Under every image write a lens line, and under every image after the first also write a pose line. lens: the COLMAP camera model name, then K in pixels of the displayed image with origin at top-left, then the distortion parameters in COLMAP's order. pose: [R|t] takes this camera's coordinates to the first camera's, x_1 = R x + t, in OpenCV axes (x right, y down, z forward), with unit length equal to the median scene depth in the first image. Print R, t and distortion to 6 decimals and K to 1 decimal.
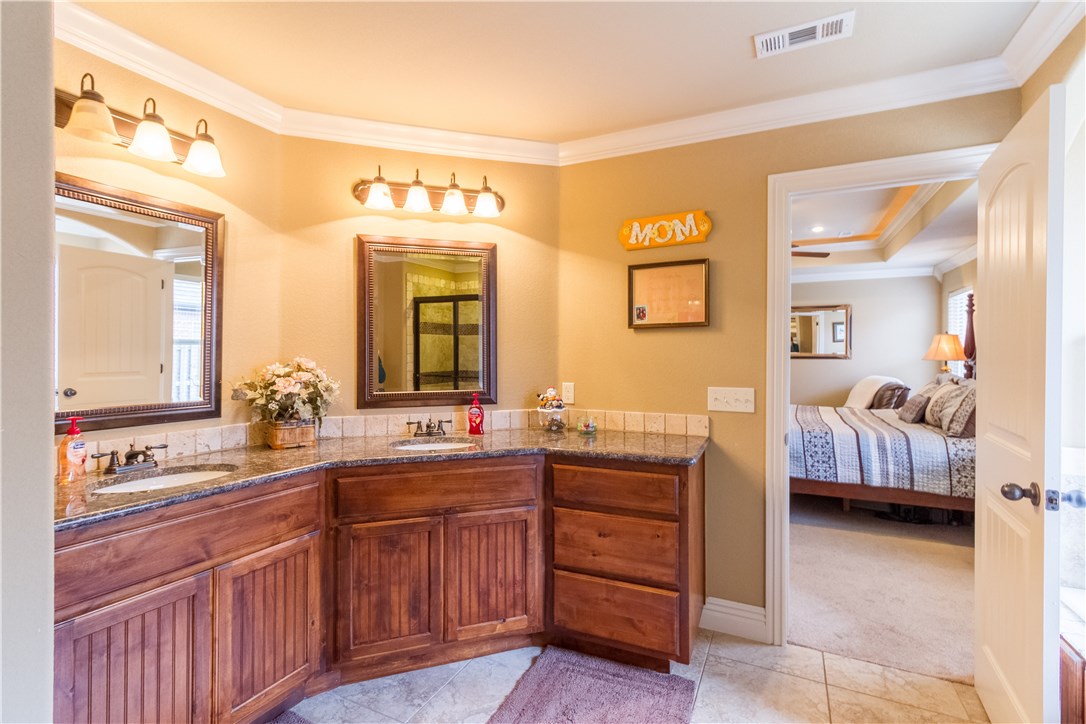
lens RADIAL K [[504.1, 0, 542.2], [0, 504.1, 352.8], [0, 0, 1]] dist [0.001243, 0.000068]
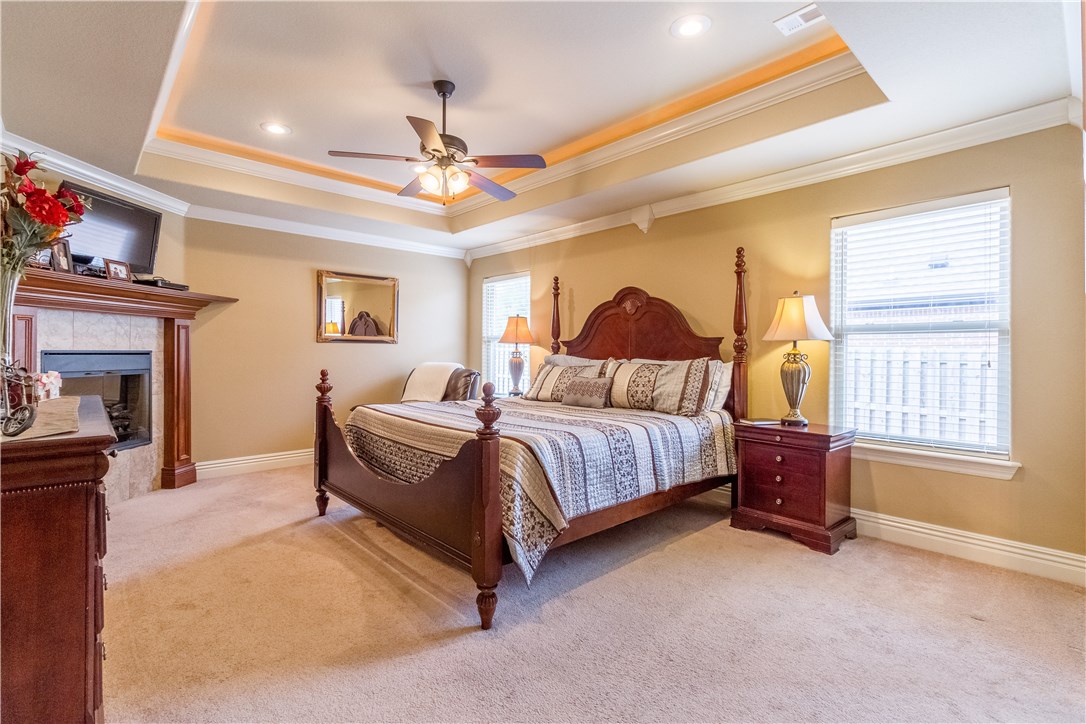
lens RADIAL K [[504.1, 0, 542.2], [0, 504.1, 352.8], [0, 0, 1]] dist [0.001243, 0.000068]
pose [[0.363046, -0.000095, 0.931771, -0.146688], [-0.003170, 0.999994, 0.001337, 0.046196], [-0.931766, -0.003439, 0.363044, 0.861863]]
